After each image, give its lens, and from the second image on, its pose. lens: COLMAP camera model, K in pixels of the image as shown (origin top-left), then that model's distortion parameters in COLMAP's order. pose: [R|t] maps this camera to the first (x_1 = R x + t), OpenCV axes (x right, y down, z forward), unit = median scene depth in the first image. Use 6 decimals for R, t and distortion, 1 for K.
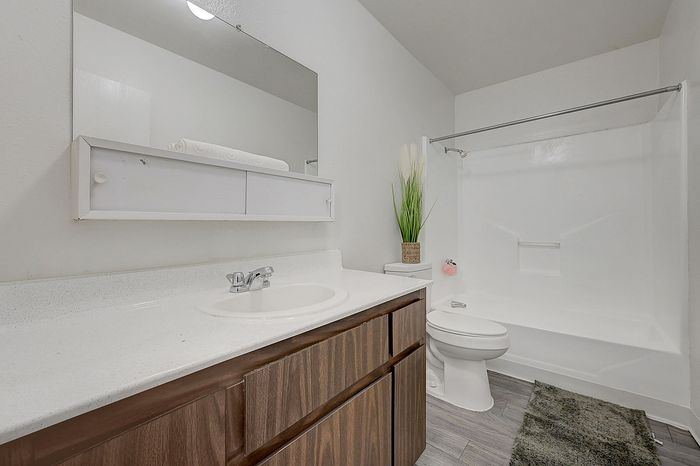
lens RADIAL K [[280.0, 0, 351.9], [0, 280.0, 229.8], [0, 0, 1]] dist [-0.003470, -0.000558]
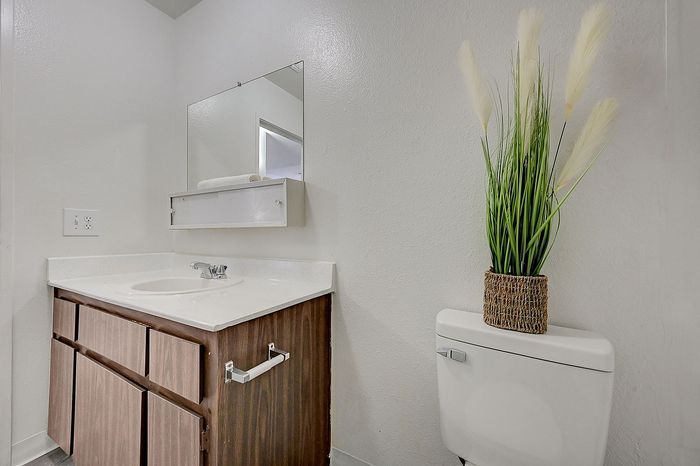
lens RADIAL K [[280.0, 0, 351.9], [0, 280.0, 229.8], [0, 0, 1]] dist [-0.003470, -0.000558]
pose [[0.186331, -0.007425, -0.982459, 1.073771], [-0.004412, 0.999955, -0.008394, -0.014806], [0.982477, 0.005899, 0.186290, 1.384620]]
